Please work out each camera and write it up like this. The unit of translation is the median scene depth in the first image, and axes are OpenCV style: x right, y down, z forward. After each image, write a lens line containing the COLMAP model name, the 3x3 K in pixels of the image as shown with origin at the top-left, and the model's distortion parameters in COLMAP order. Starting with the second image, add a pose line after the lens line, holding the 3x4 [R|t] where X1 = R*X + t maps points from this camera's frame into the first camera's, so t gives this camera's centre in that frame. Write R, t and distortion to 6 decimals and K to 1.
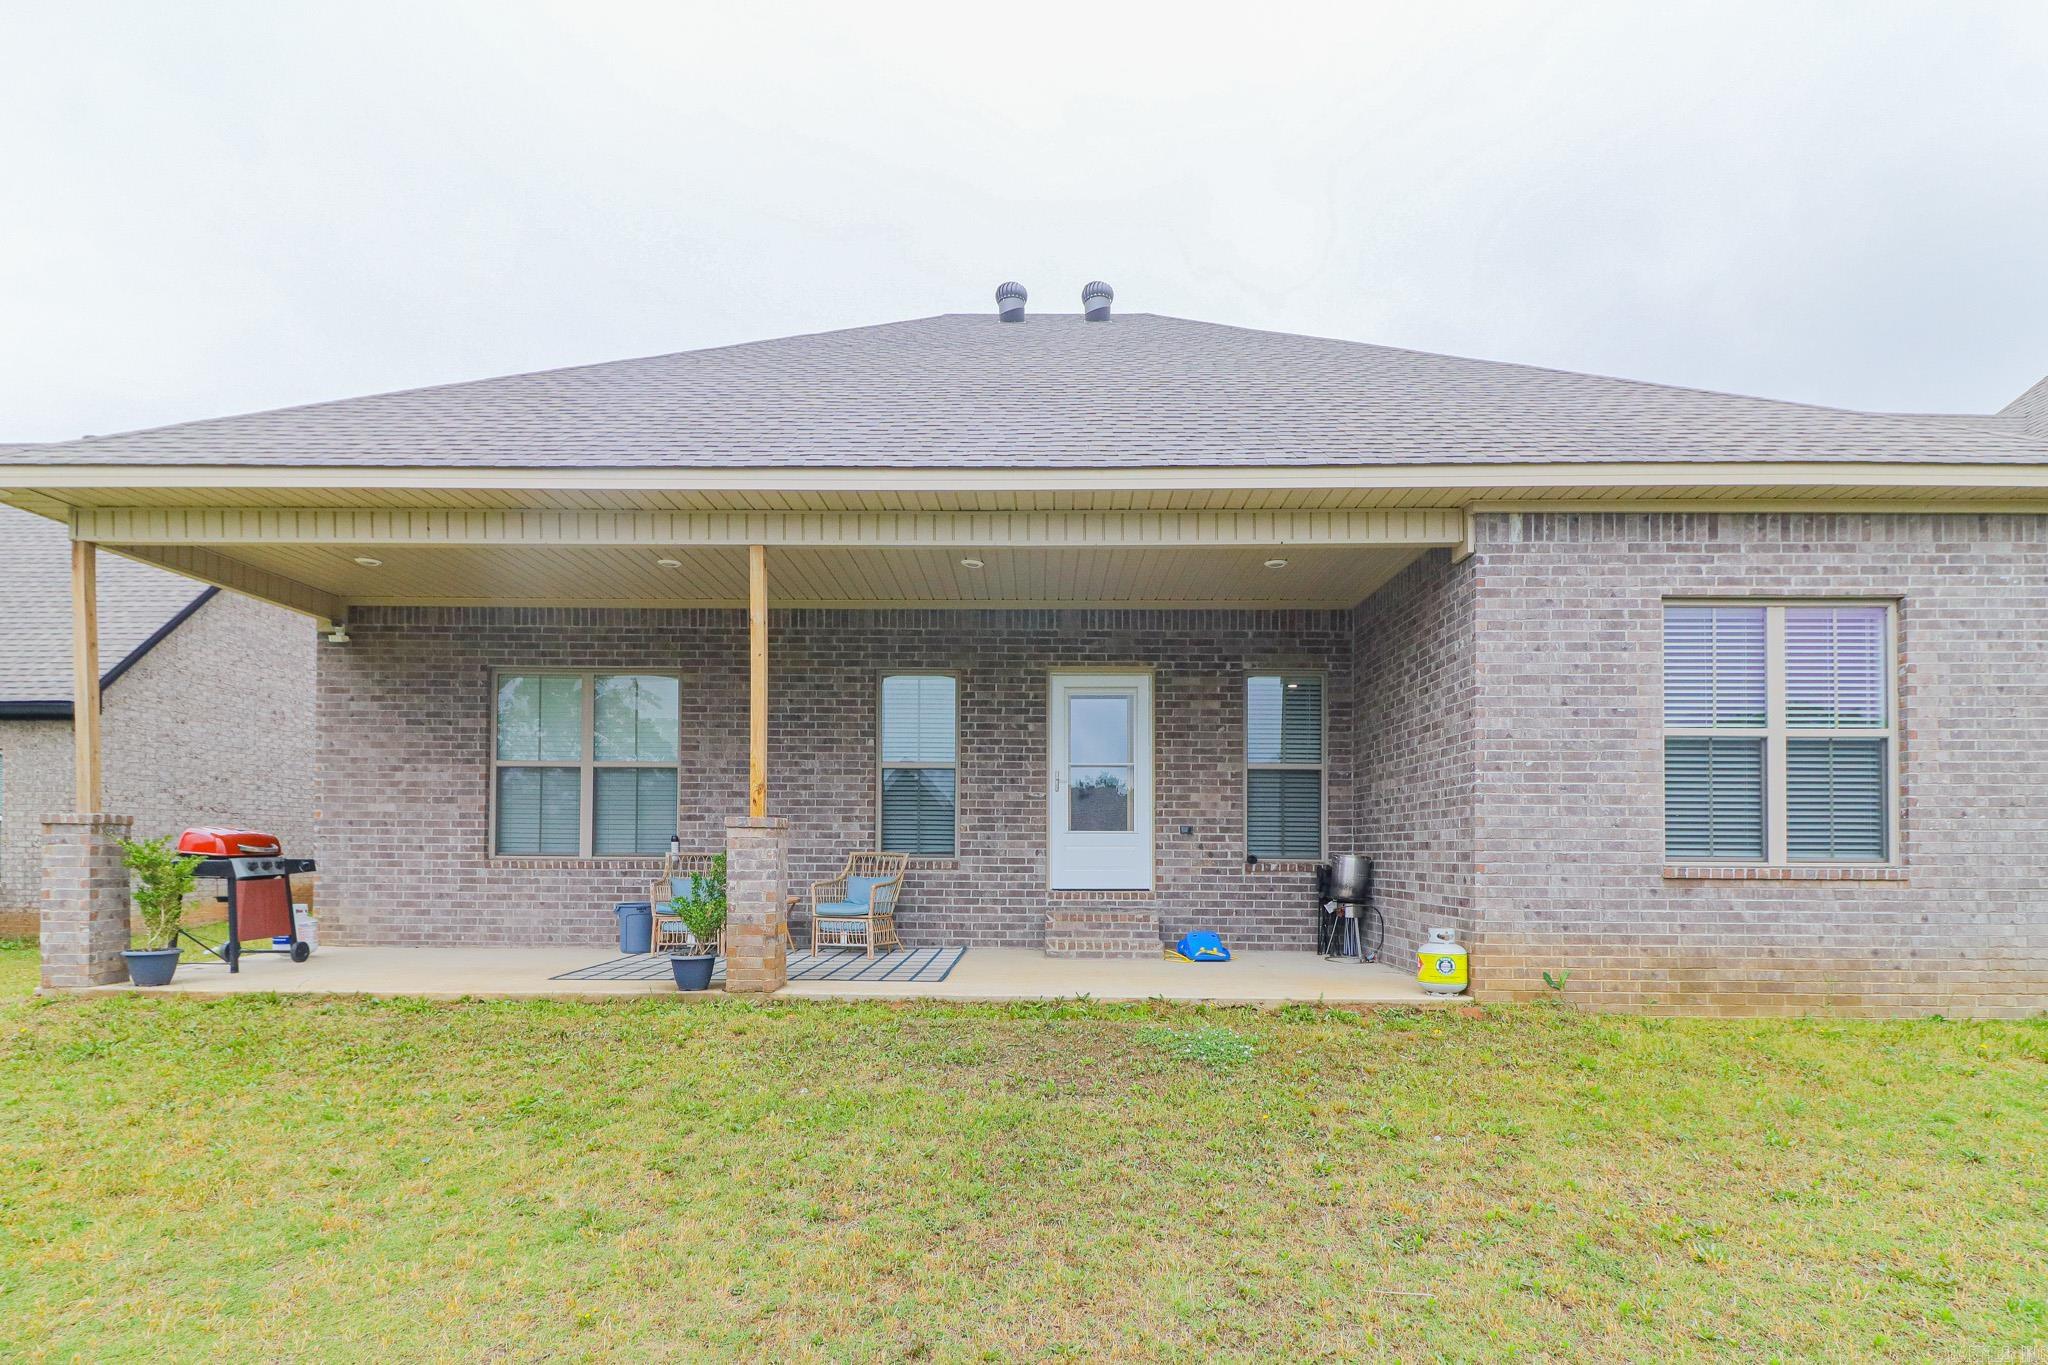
lens RADIAL K [[912.3, 0, 1024.7], [0, 912.3, 726.5], [0, 0, 1]] dist [0.000938, -0.000955]
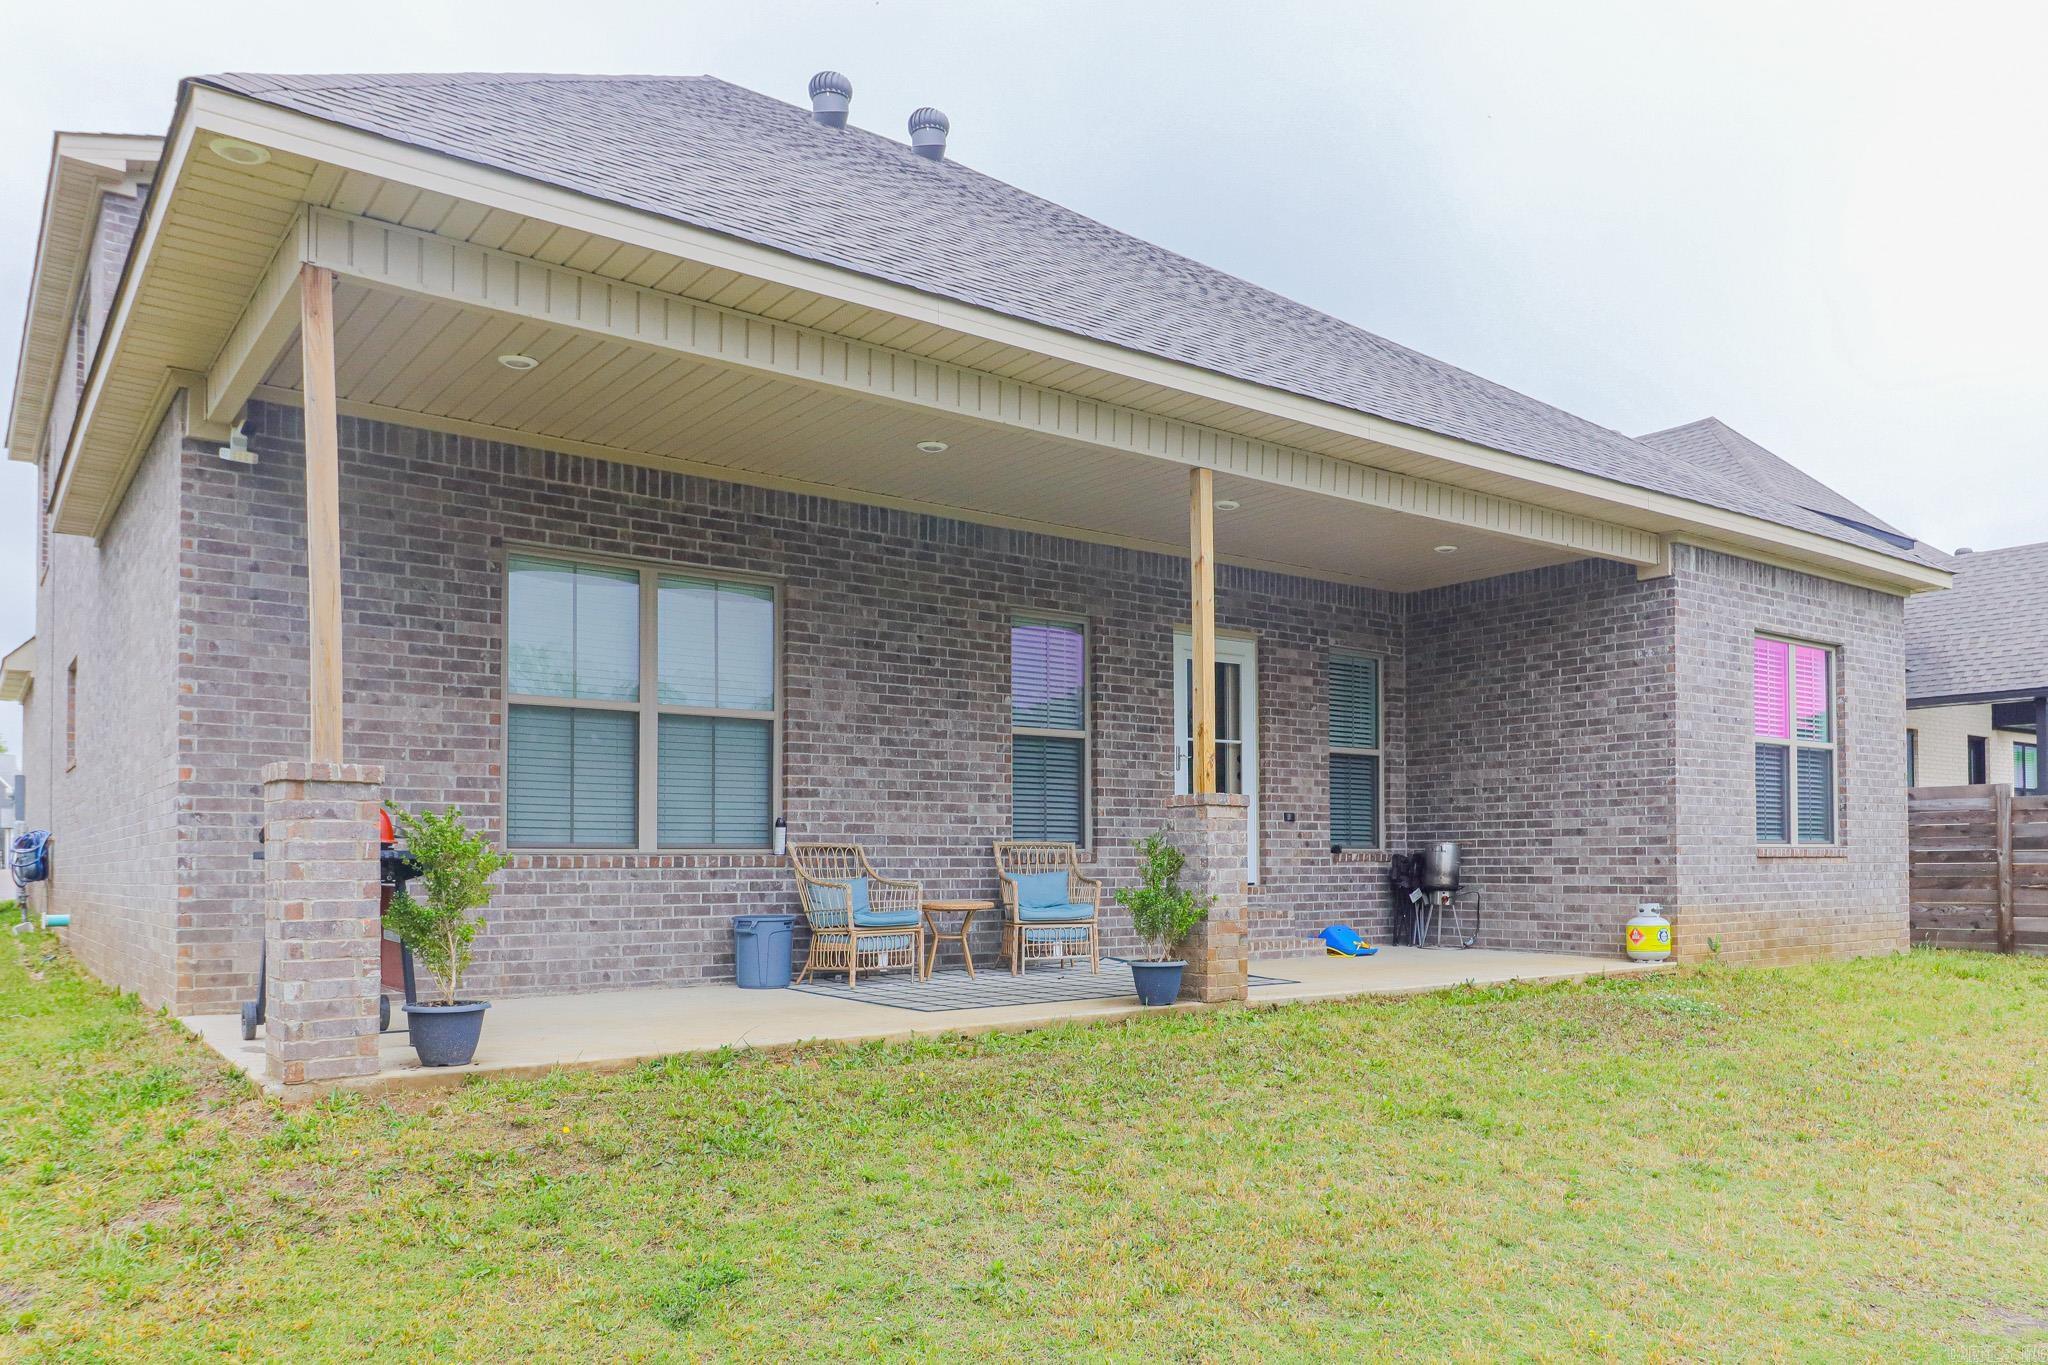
lens RADIAL K [[1414.0, 0, 816.8], [0, 1414.0, 640.4], [0, 0, 1]] dist [-0.003292, -0.002087]
pose [[0.821789, 0.080382, 0.564094, -0.977672], [-0.068854, 0.996754, -0.041726, 0.027815], [-0.565617, -0.004550, 0.824656, 0.098523]]
